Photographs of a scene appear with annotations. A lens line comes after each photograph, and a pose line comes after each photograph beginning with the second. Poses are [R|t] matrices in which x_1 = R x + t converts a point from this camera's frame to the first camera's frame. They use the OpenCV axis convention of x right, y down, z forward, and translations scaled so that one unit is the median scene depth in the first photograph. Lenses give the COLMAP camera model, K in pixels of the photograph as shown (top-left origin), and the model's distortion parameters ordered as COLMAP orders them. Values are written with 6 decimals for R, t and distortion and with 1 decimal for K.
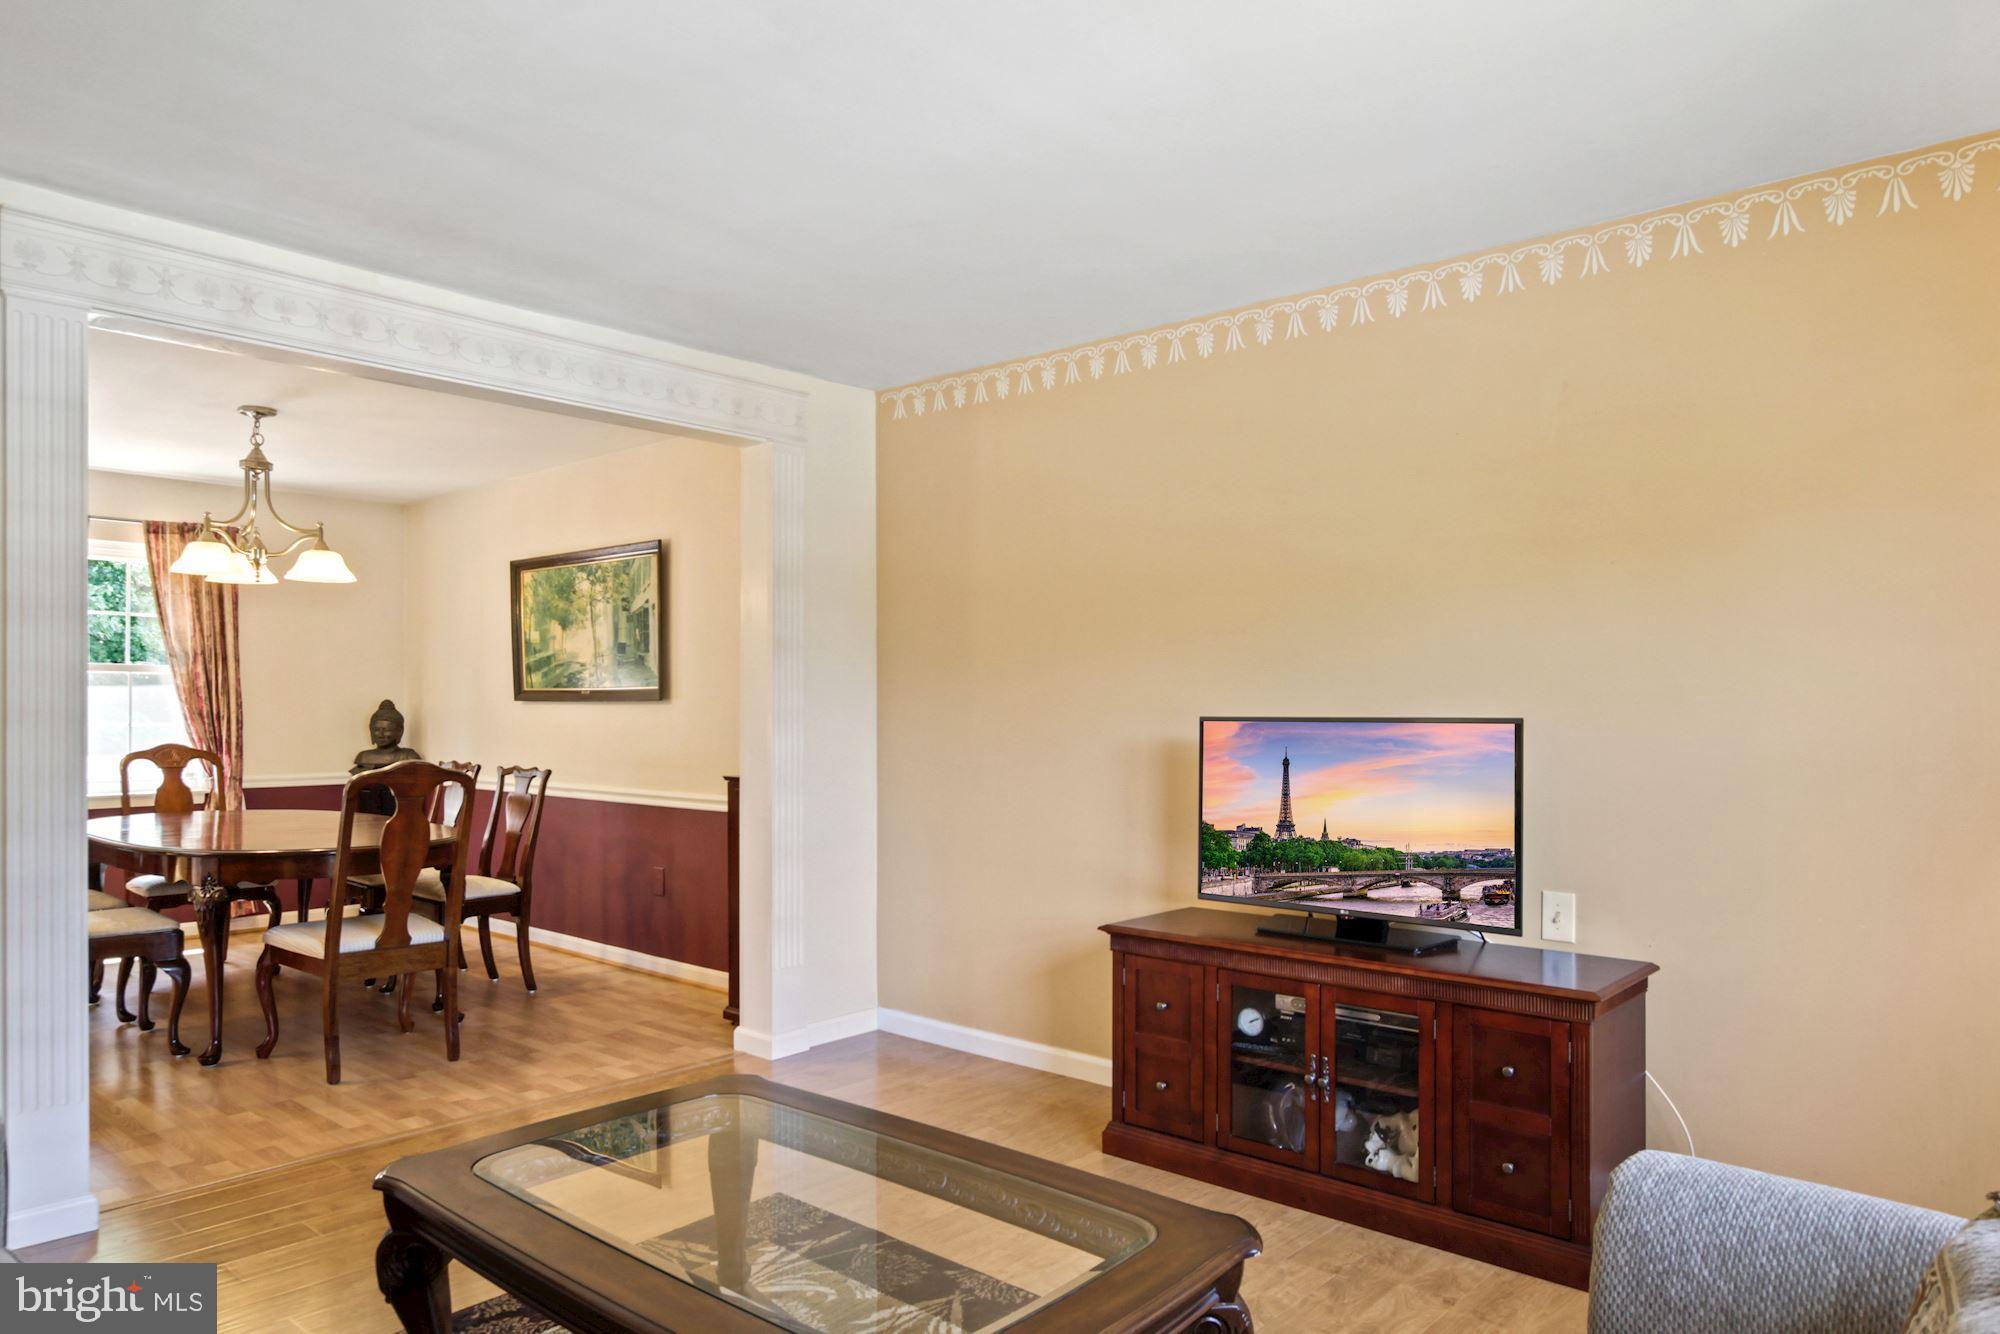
lens RADIAL K [[1279.7, 0, 997.0], [0, 1279.7, 701.7], [0, 0, 1]] dist [-0.002776, 0.002157]
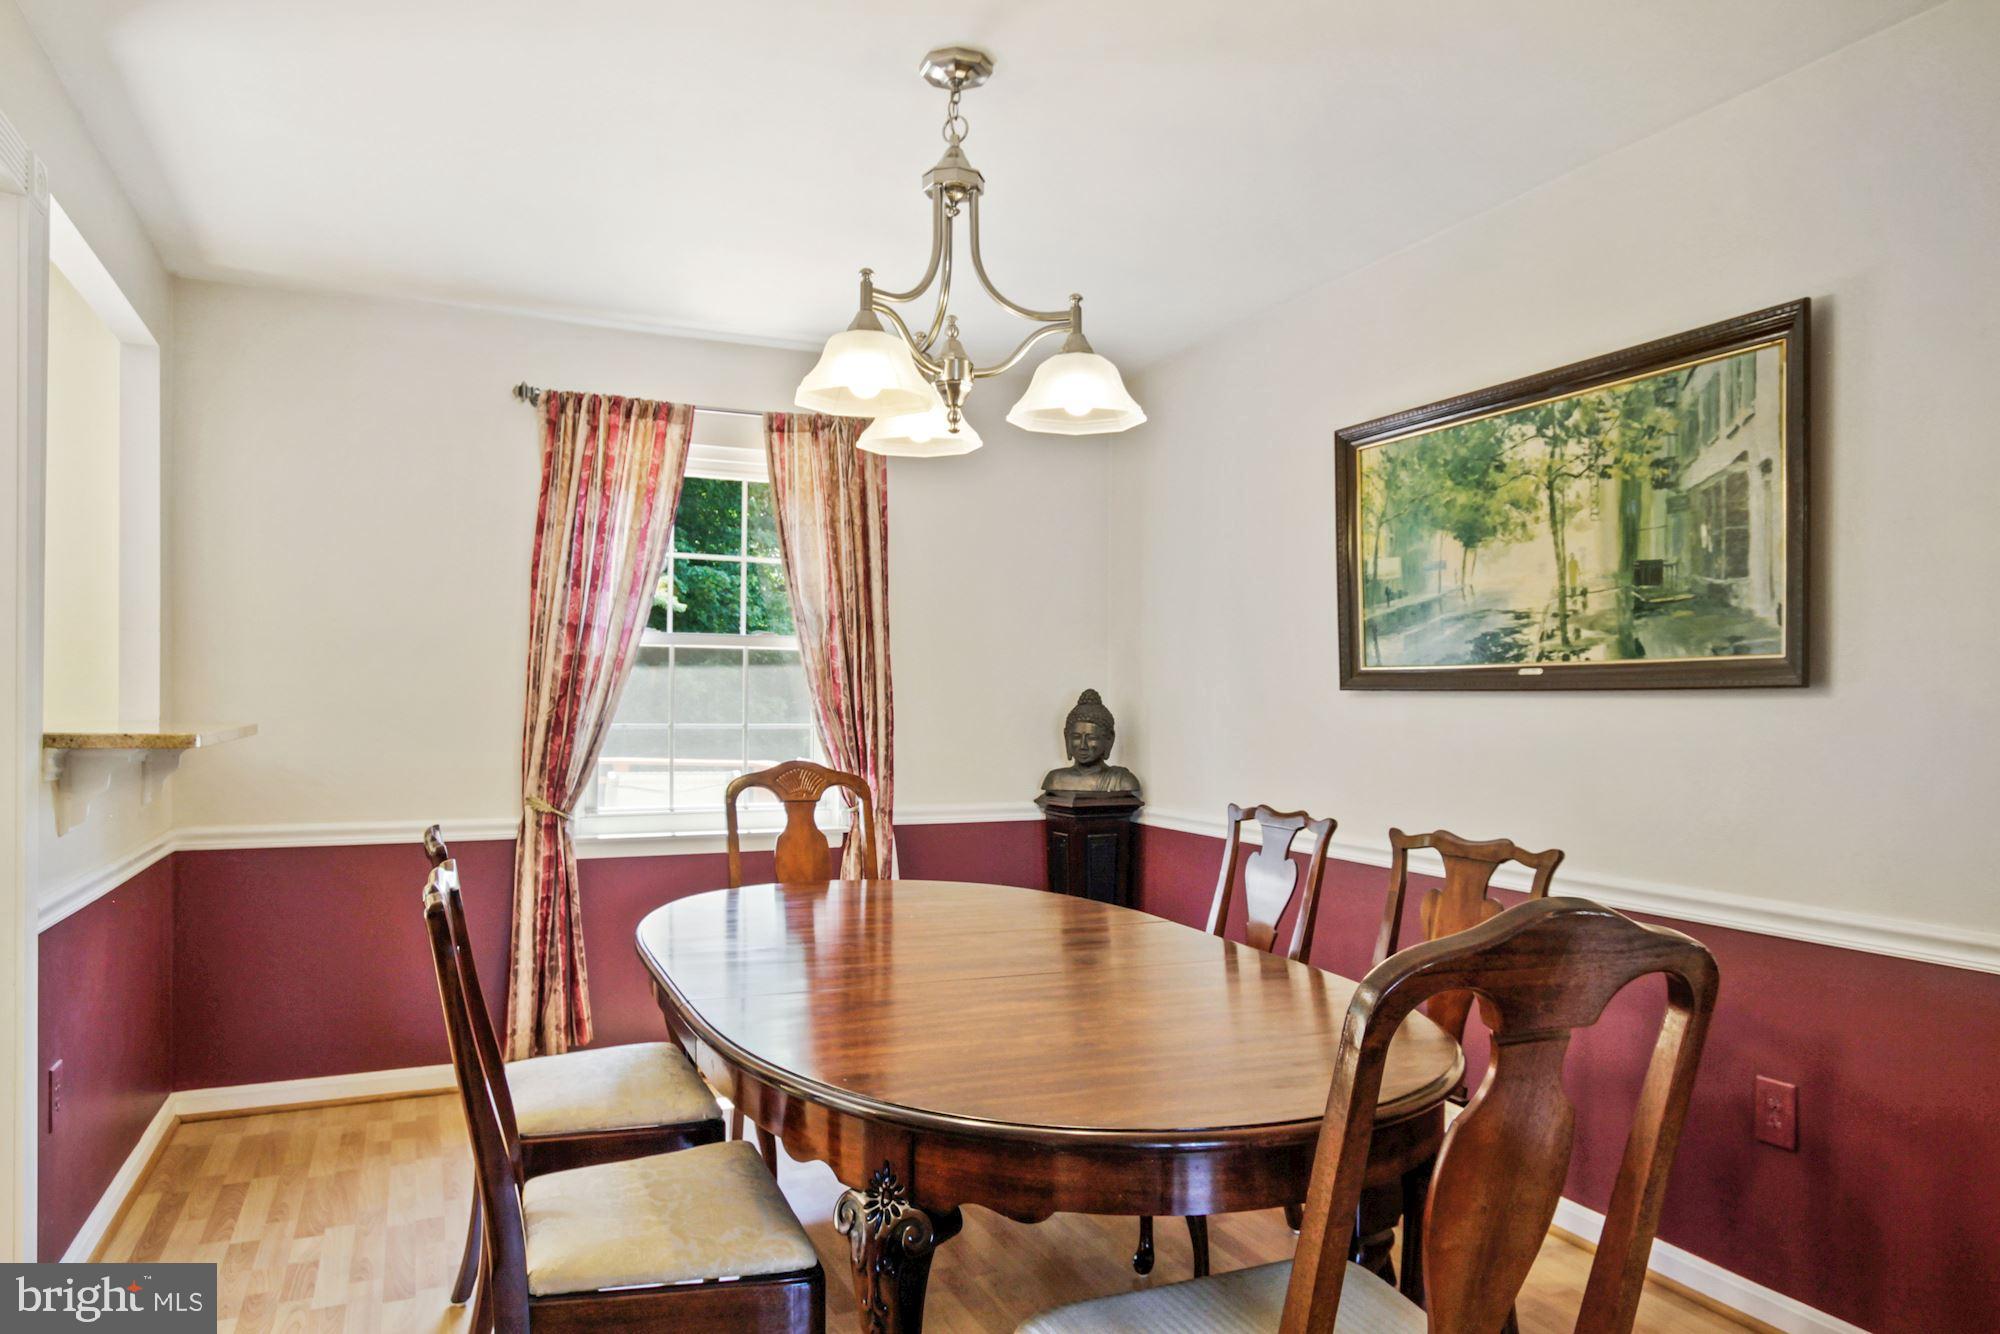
lens RADIAL K [[1279.7, 0, 997.0], [0, 1279.7, 701.7], [0, 0, 1]] dist [-0.002776, 0.002157]
pose [[0.912748, 0.004838, -0.408494, -0.294470], [-0.003941, 0.999988, 0.003038, 0.003042], [0.408503, -0.001163, 0.912756, 0.456936]]
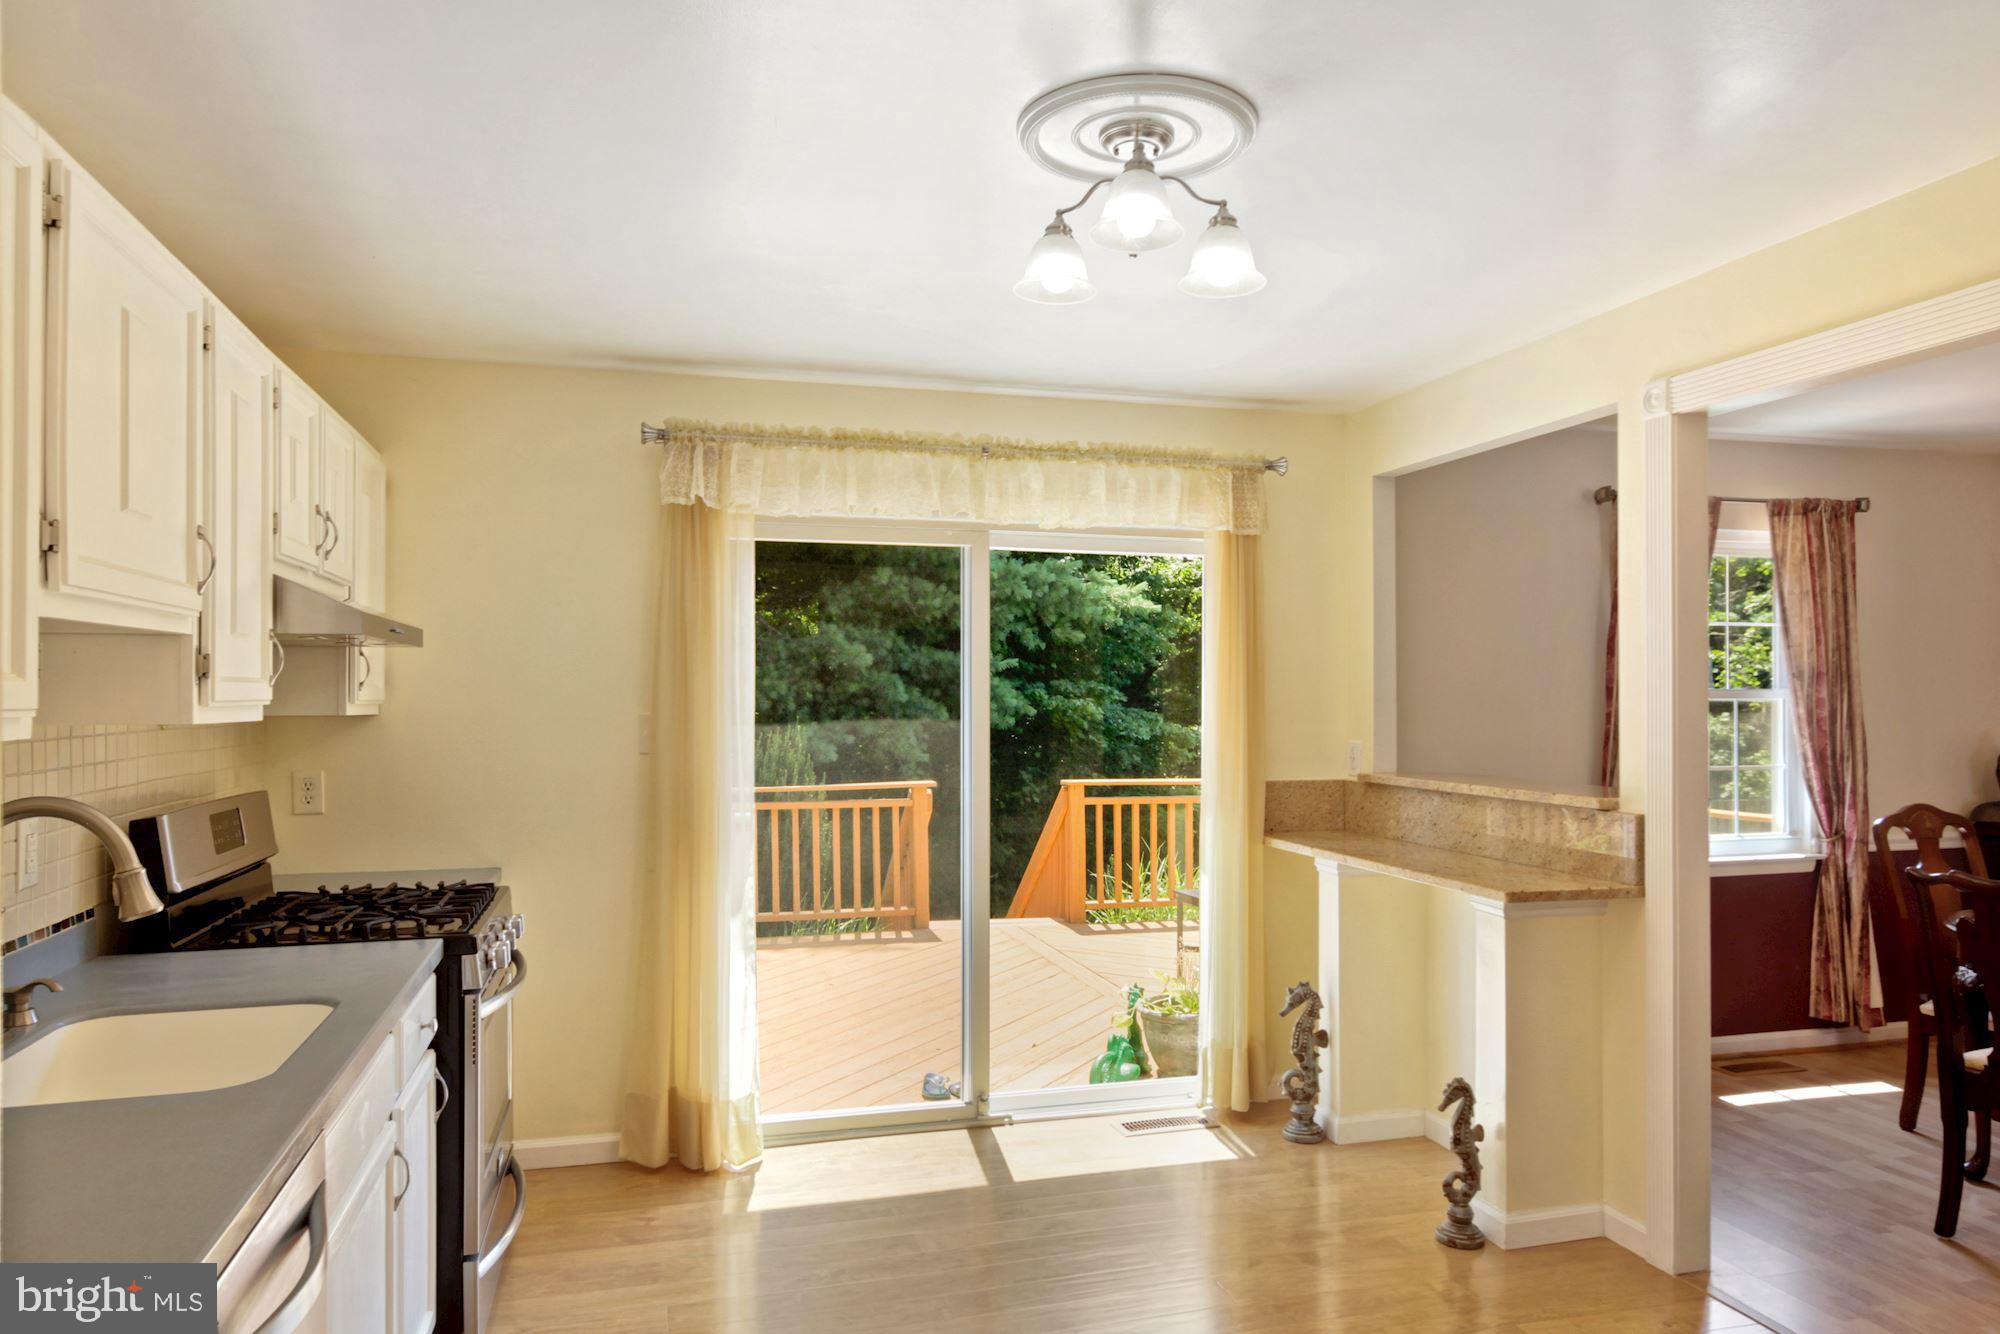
lens RADIAL K [[1279.7, 0, 997.0], [0, 1279.7, 701.7], [0, 0, 1]] dist [-0.002776, 0.002157]
pose [[0.837329, 0.000679, -0.546699, -0.639300], [0.003671, 0.999970, 0.006865, -0.028804], [0.546687, -0.007755, 0.837301, 0.114875]]
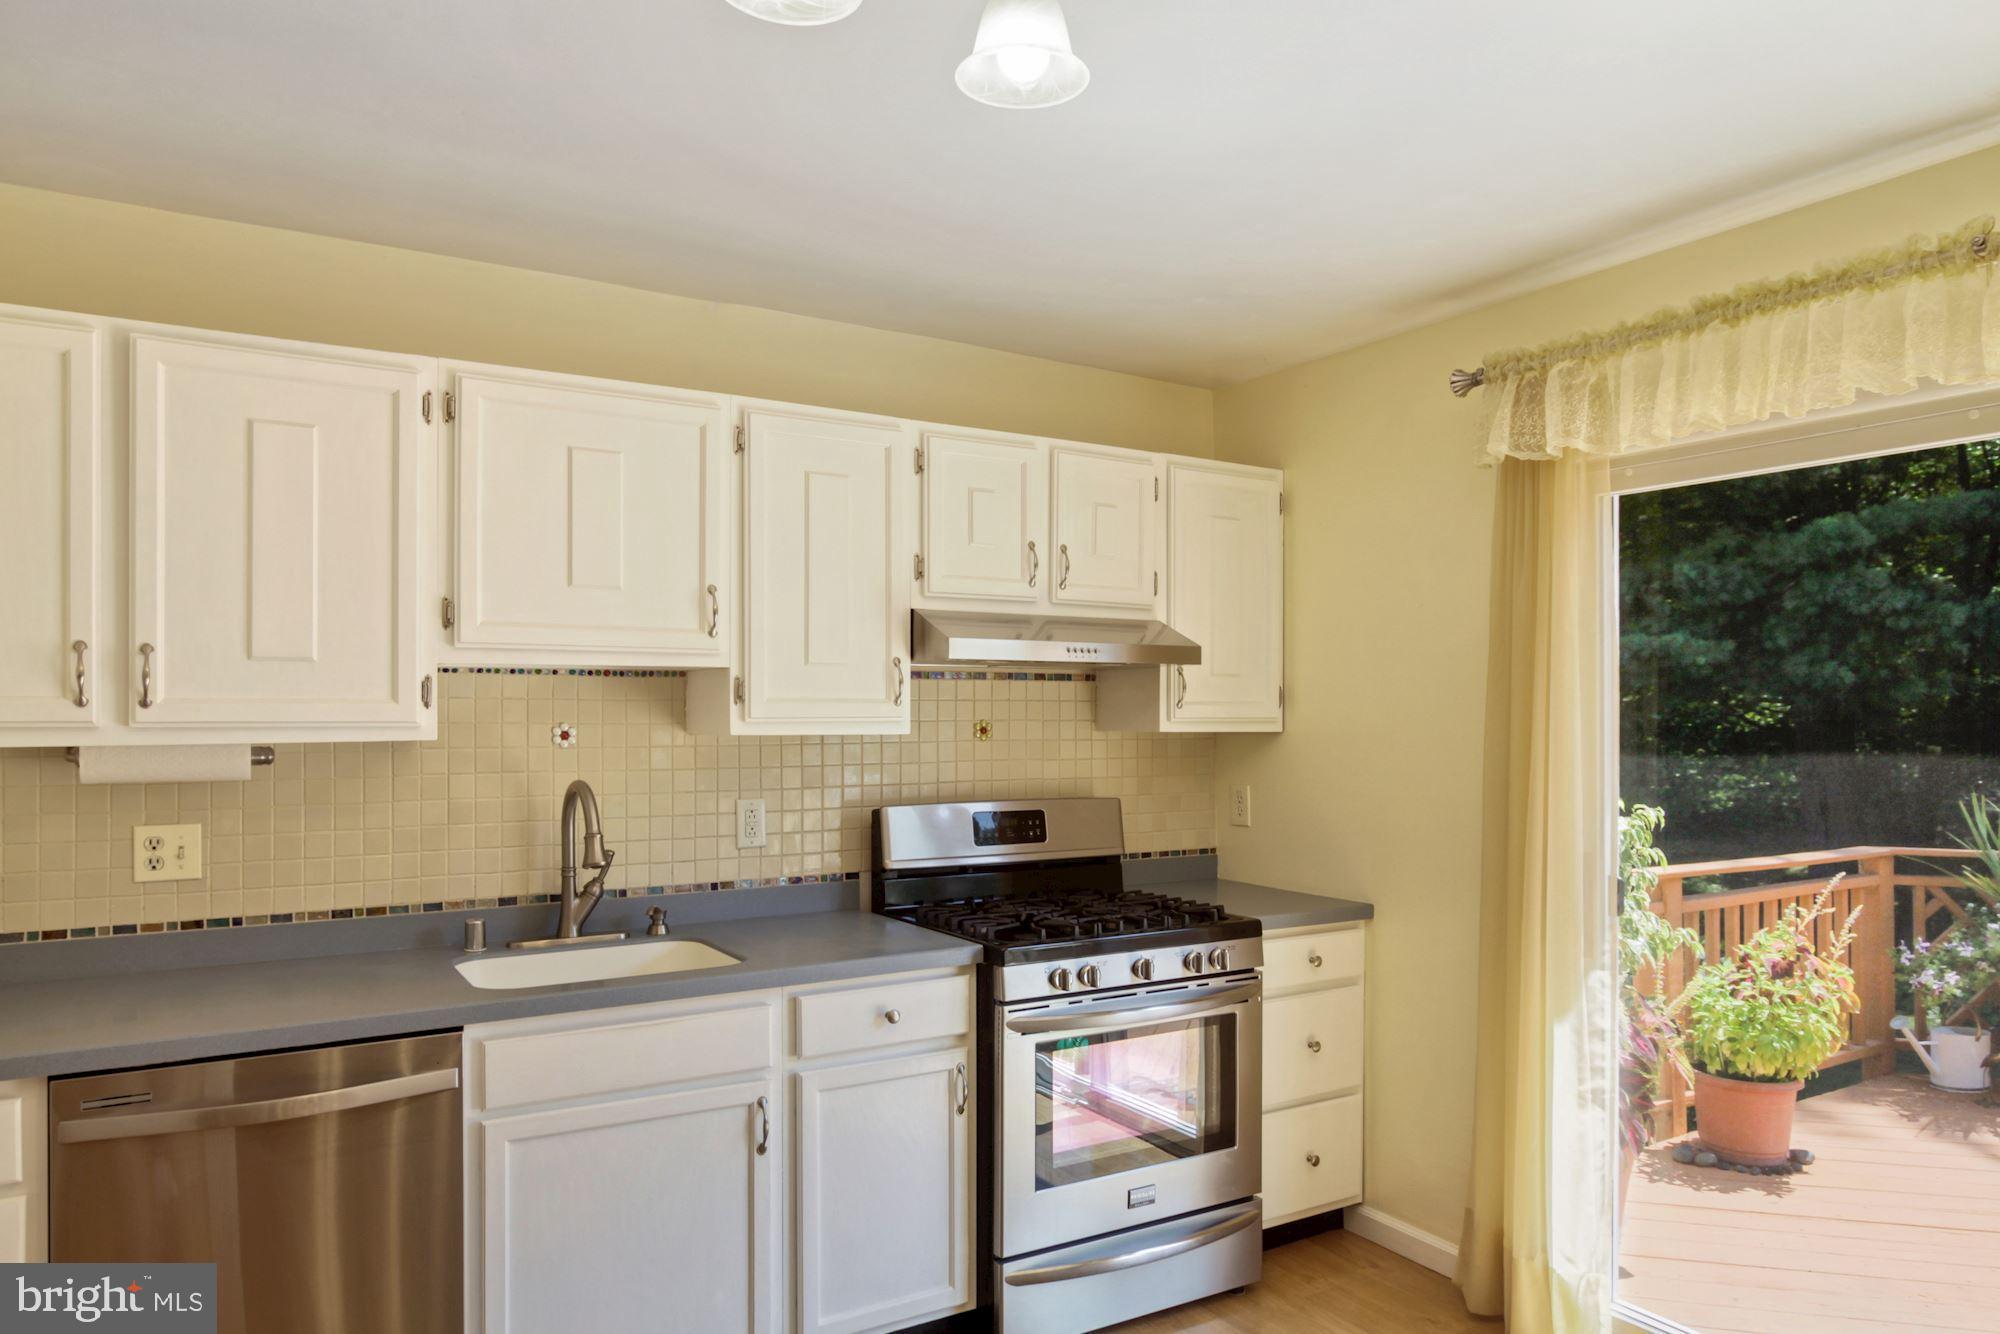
lens RADIAL K [[1308.7, 0, 993.5], [0, 1308.7, 714.7], [0, 0, 1]] dist [-0.025137, 0.036164]
pose [[-0.297885, 0.002455, -0.954599, -0.592923], [0.000257, 0.999997, 0.002491, -0.029198], [0.954602, 0.000497, -0.297884, 0.492073]]
